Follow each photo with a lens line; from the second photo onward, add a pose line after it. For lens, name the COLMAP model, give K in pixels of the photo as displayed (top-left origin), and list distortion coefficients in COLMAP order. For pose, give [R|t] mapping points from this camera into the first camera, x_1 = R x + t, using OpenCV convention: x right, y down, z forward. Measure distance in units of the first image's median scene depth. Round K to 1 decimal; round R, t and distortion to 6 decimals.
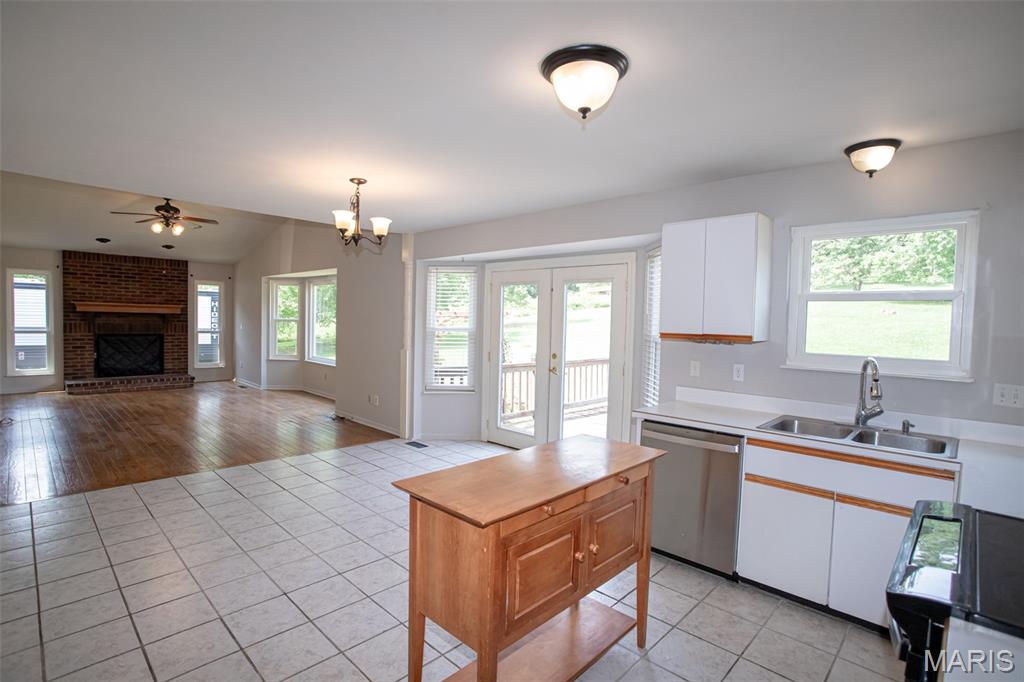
lens RADIAL K [[507.2, 0, 509.0], [0, 507.2, 338.8], [0, 0, 1]] dist [-0.037097, 0.003309]
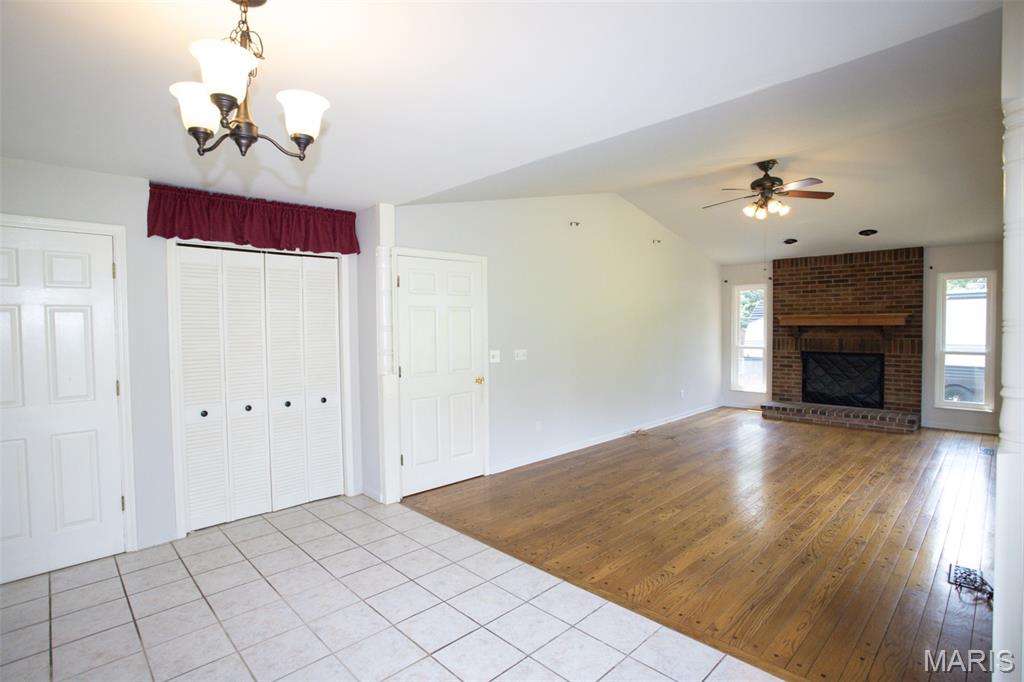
lens RADIAL K [[507.2, 0, 520.7], [0, 507.2, 336.0], [0, 0, 1]] dist [-0.037097, 0.003309]
pose [[-0.029626, -0.013048, -0.999476, 0.047956], [-0.037649, 0.999220, -0.011928, -0.007464], [0.998852, 0.037276, -0.030094, 0.517488]]
